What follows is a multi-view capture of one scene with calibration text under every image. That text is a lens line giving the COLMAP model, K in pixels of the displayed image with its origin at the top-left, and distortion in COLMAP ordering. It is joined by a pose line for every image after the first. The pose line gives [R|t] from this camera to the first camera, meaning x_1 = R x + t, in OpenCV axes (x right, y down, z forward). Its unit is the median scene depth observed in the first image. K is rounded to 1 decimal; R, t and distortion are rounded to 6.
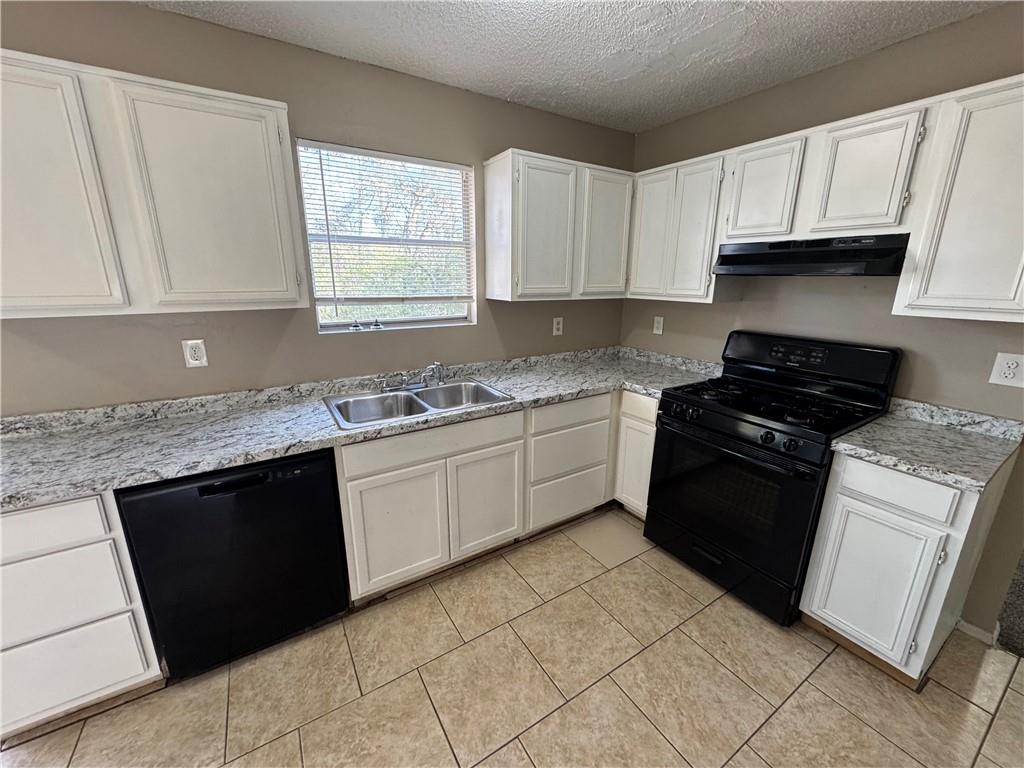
lens RADIAL K [[406.5, 0, 512.5], [0, 406.5, 382.7], [0, 0, 1]] dist [-0.000917, -0.001040]
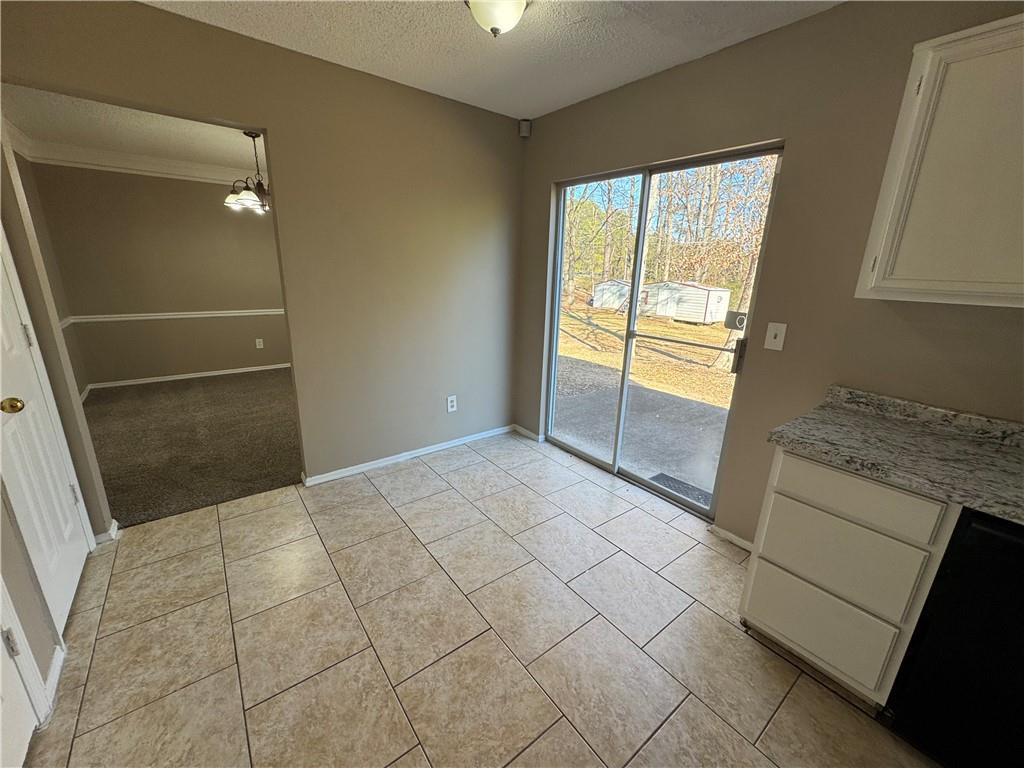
lens RADIAL K [[406.5, 0, 512.8], [0, 406.5, 384.7], [0, 0, 1]] dist [-0.000917, -0.001040]
pose [[0.103919, 0.270338, -0.957141, -0.249340], [-0.279577, 0.931488, 0.232738, 0.067855], [0.954483, 0.243409, 0.172379, -0.091889]]
